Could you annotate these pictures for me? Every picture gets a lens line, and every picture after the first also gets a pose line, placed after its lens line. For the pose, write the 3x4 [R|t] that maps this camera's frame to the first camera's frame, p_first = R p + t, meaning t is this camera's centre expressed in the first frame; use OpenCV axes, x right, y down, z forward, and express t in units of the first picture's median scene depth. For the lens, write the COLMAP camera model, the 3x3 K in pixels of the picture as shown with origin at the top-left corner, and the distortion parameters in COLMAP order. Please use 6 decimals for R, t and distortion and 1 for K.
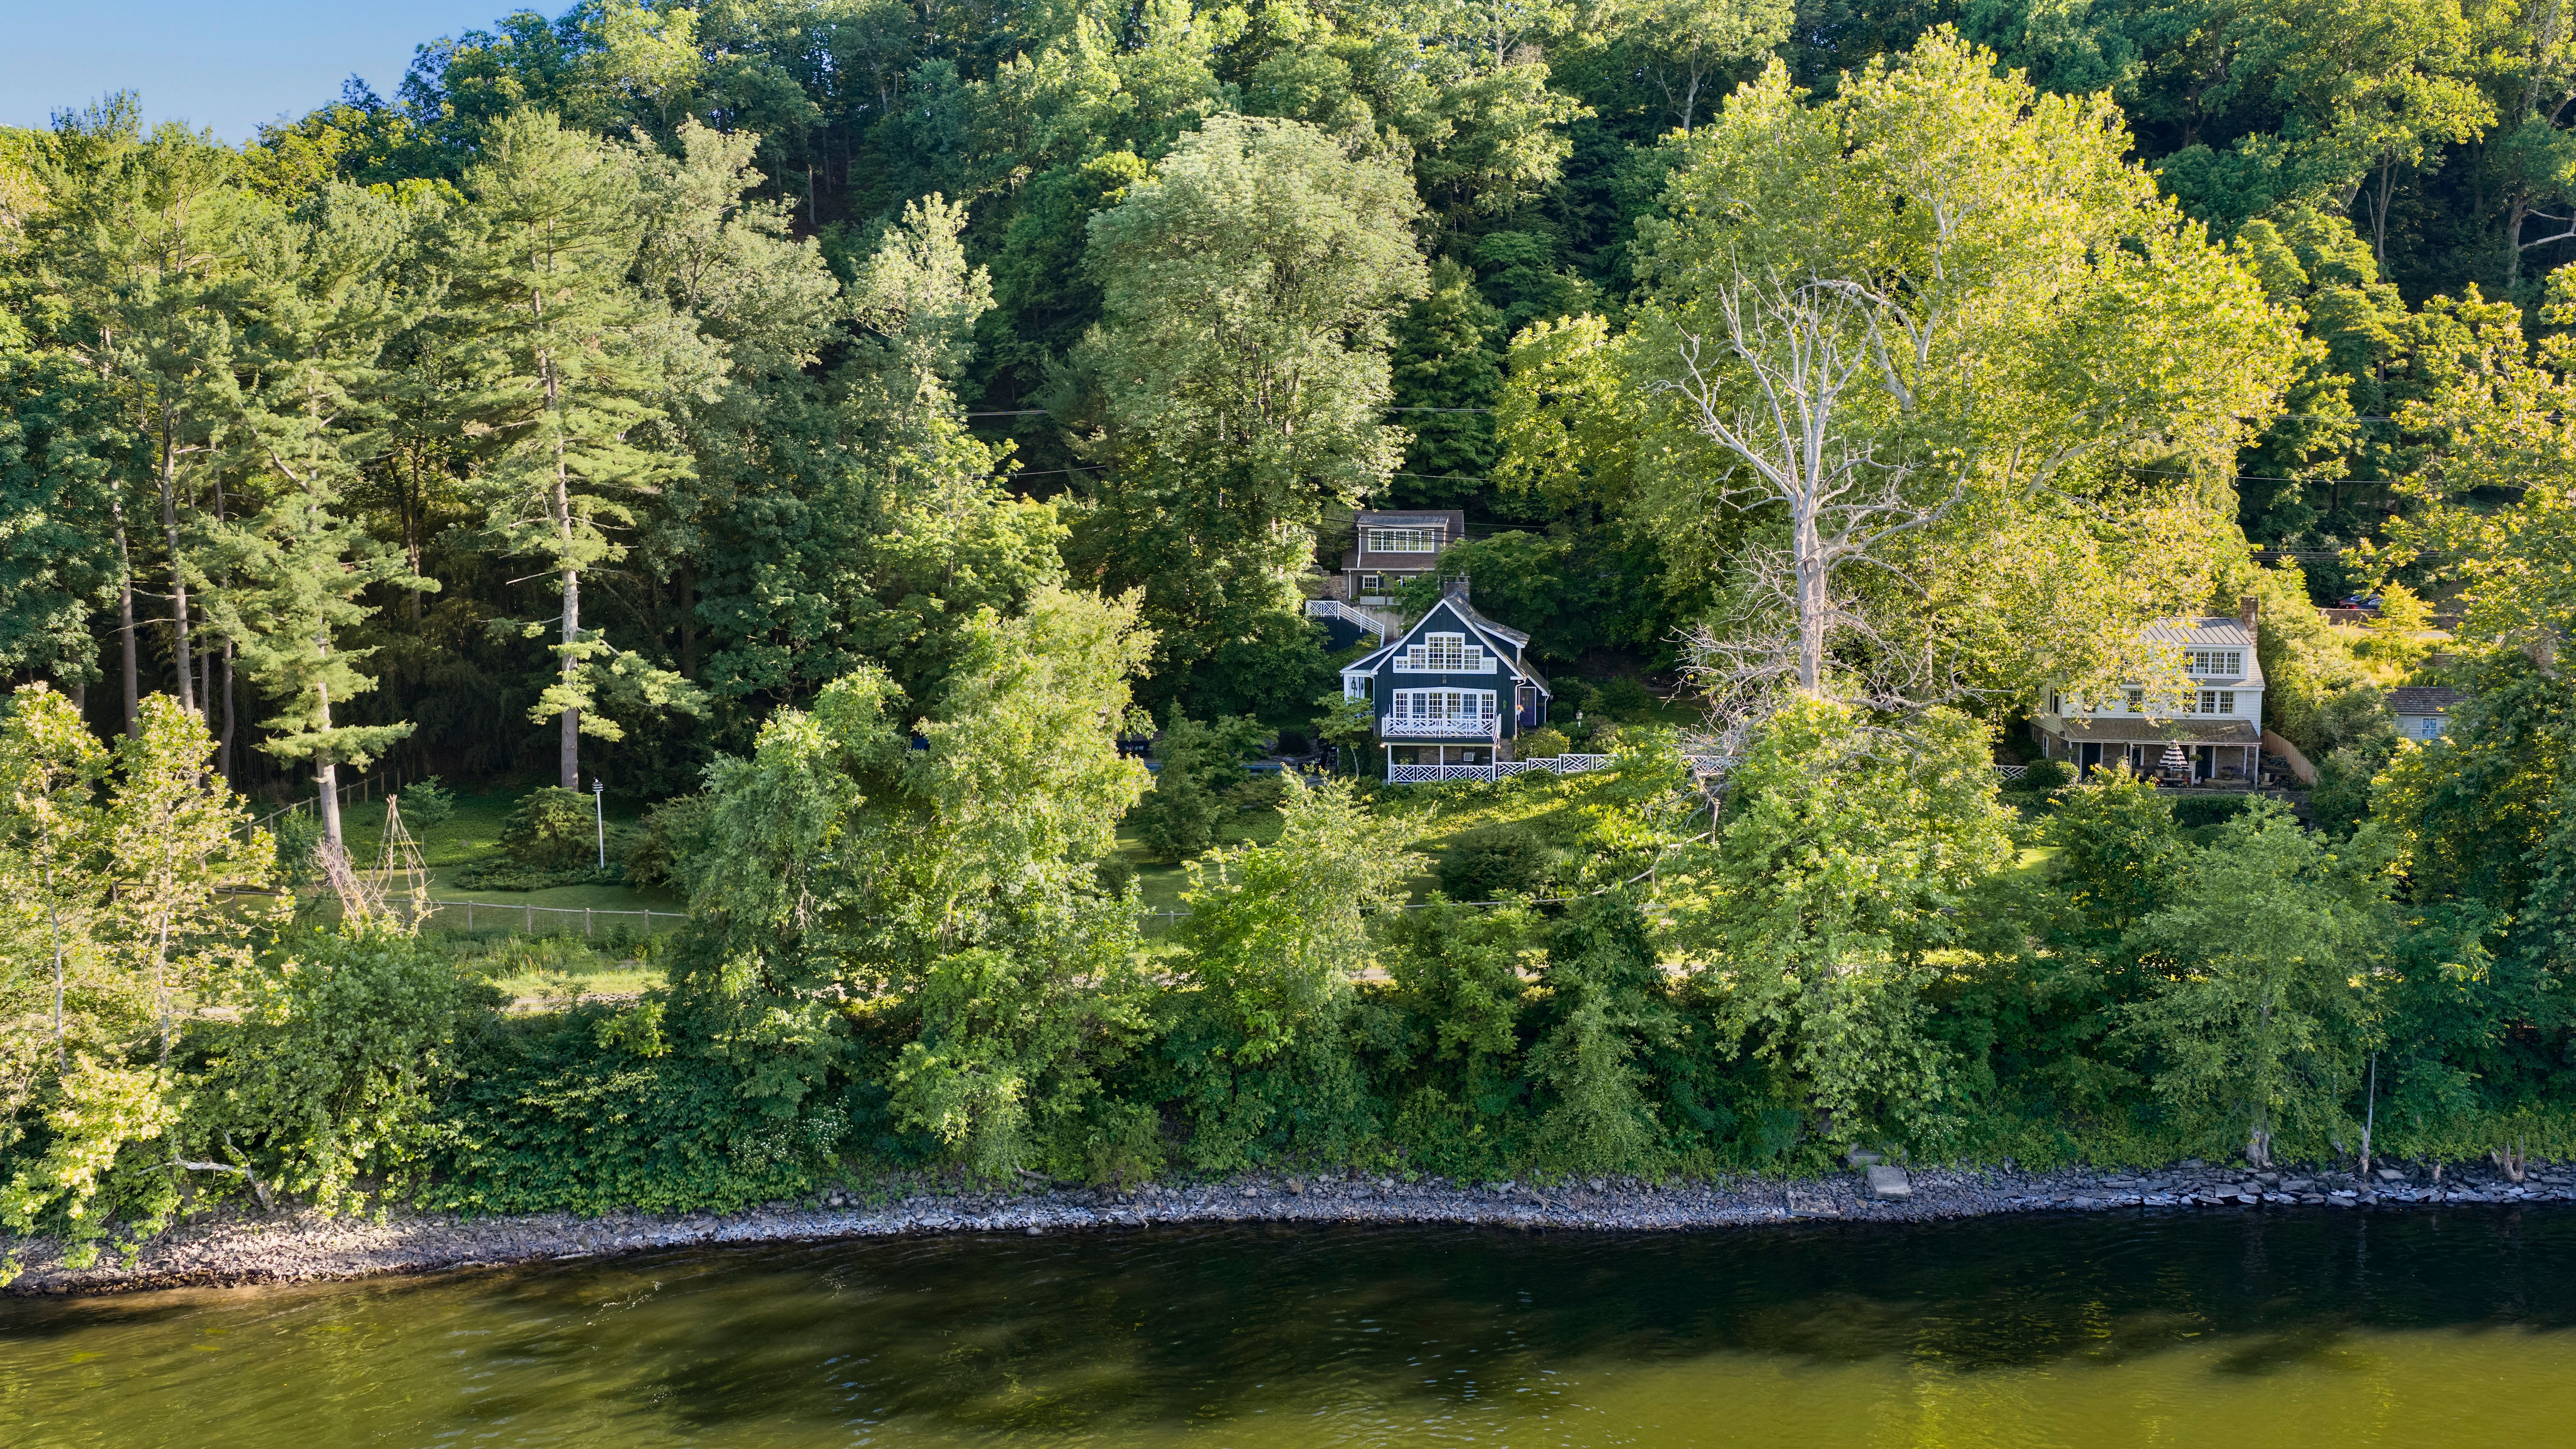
lens RADIAL K [[2124.9, 0, 1289.5], [0, 2124.9, 720.1], [0, 0, 1]] dist [0.013692, 0.001458]
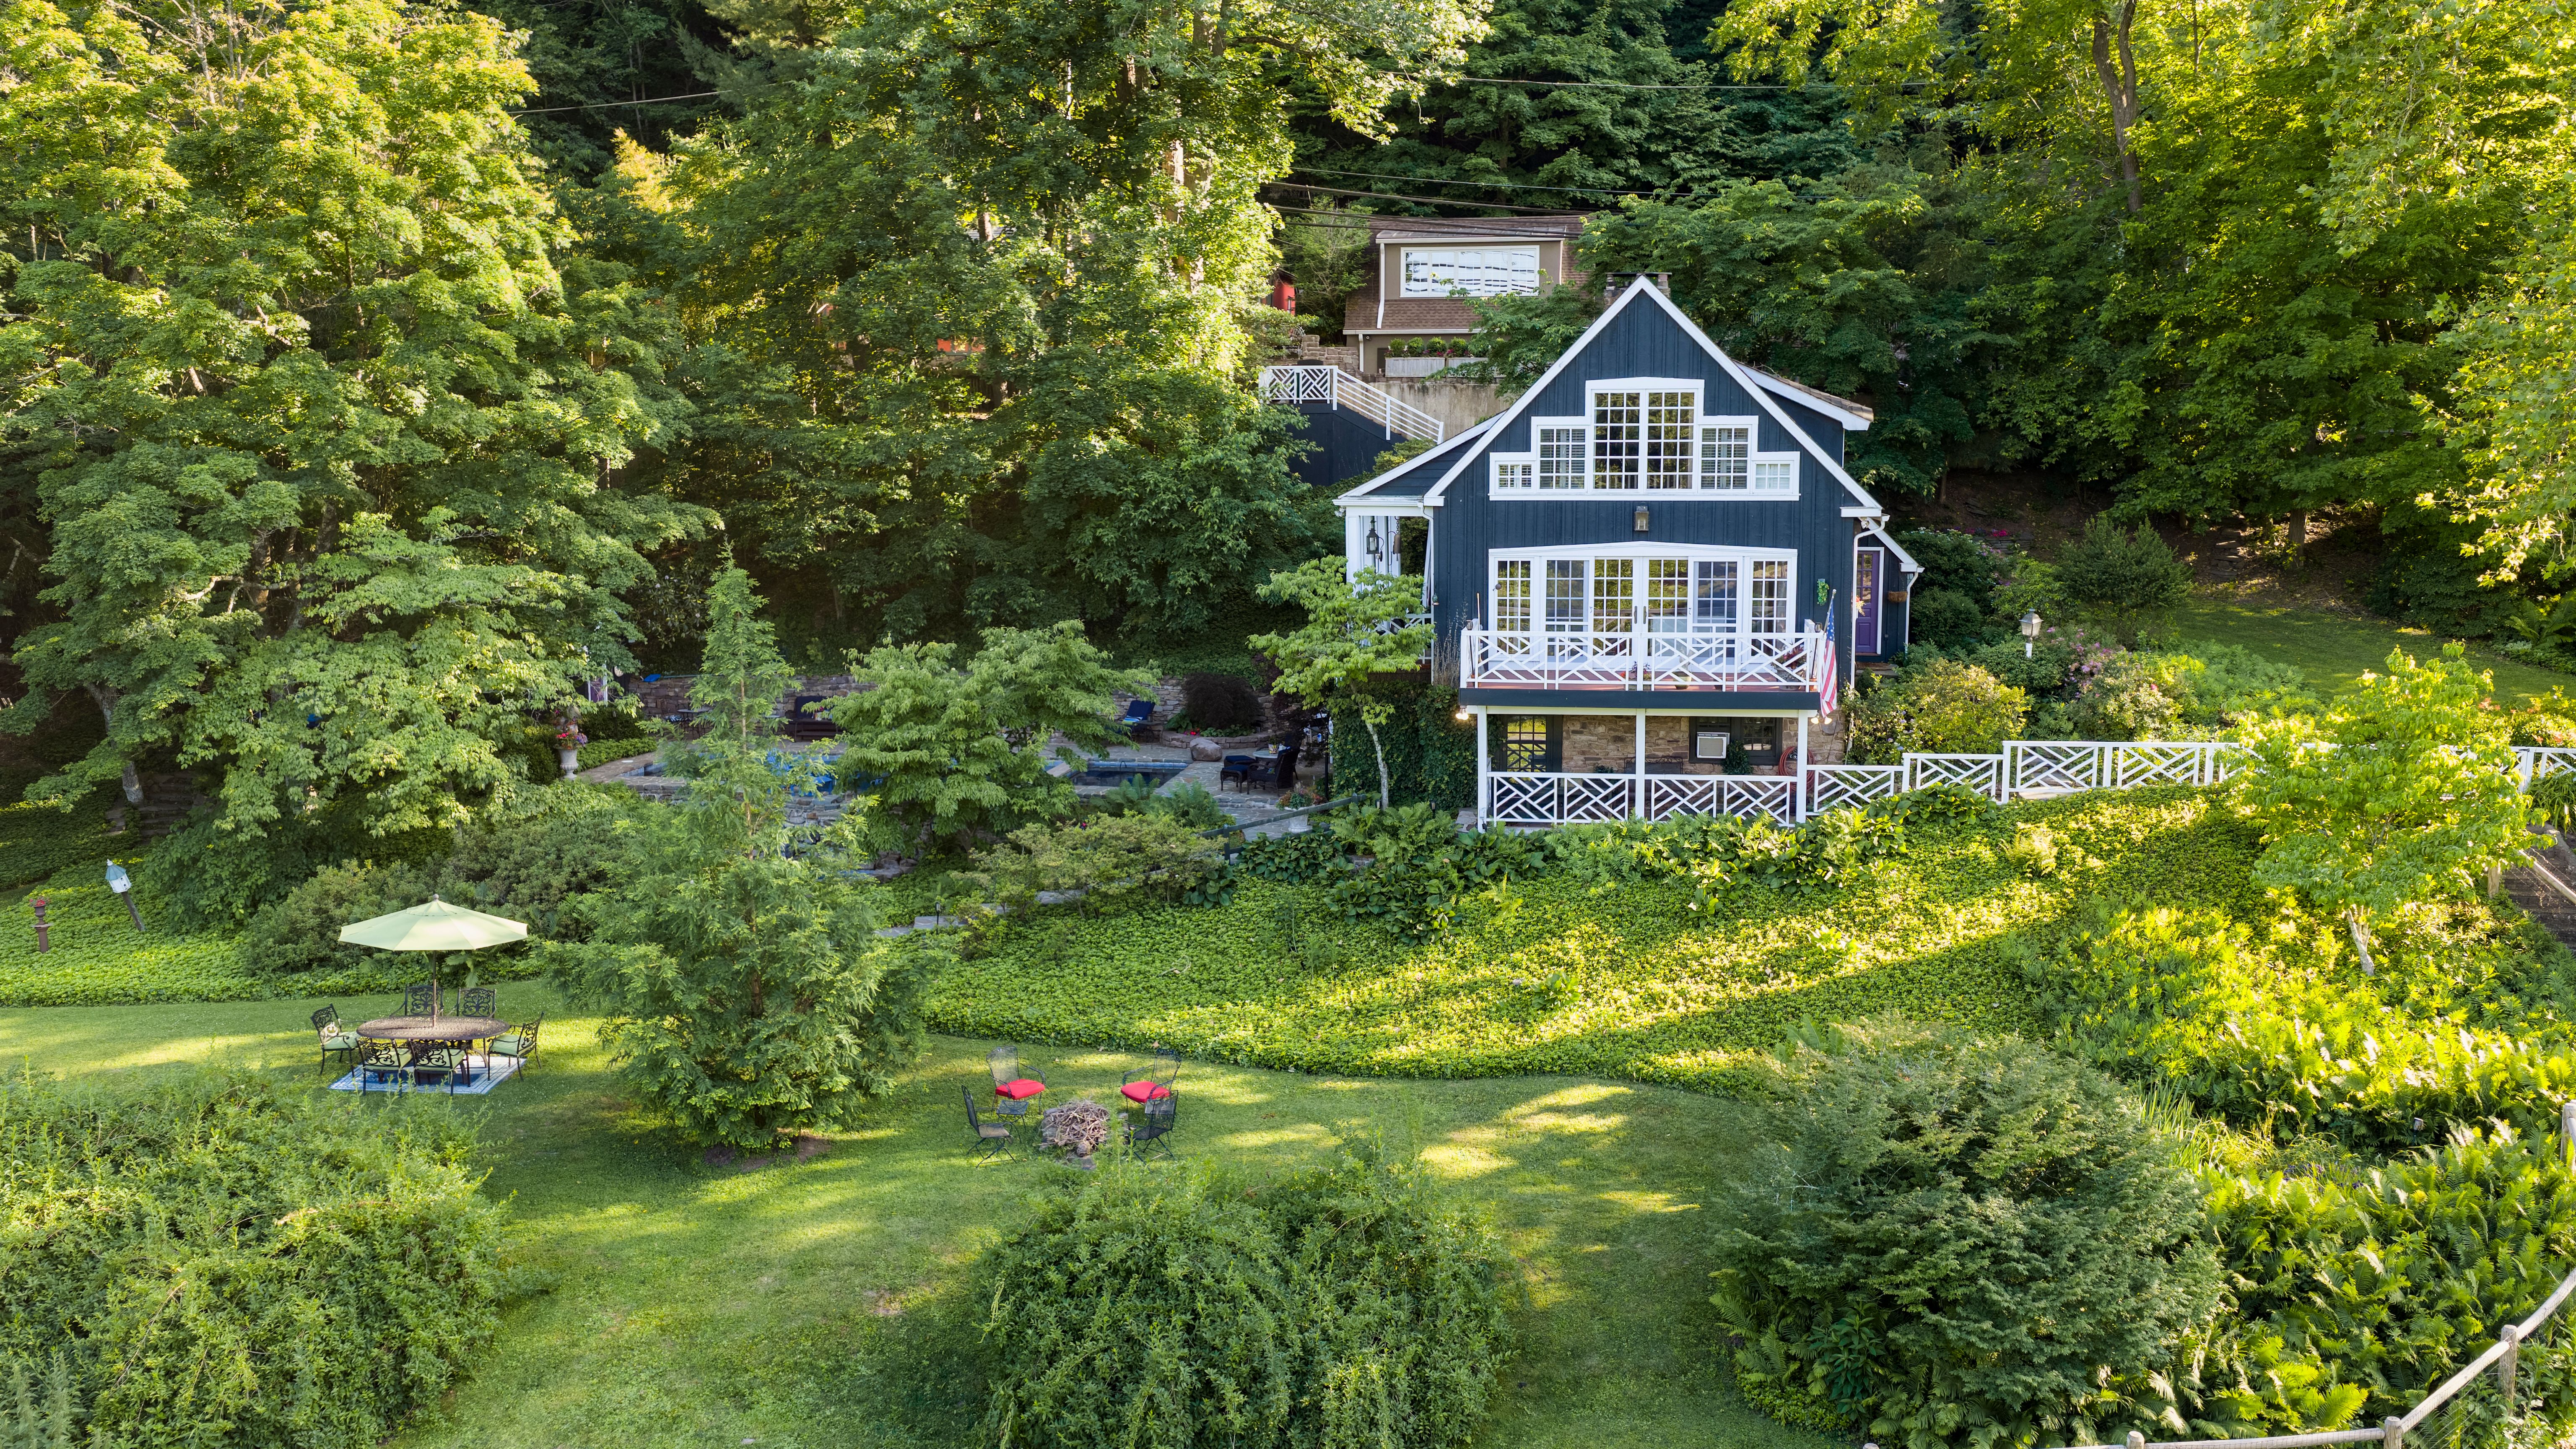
lens RADIAL K [[2124.9, 0, 1285.3], [0, 2124.9, 723.4], [0, 0, 1]] dist [0.013692, 0.001458]
pose [[0.999972, -0.000688, -0.007401, 0.018666], [0.000897, 0.999600, 0.028253, 0.003891], [0.007378, -0.028259, 0.999573, 0.659498]]
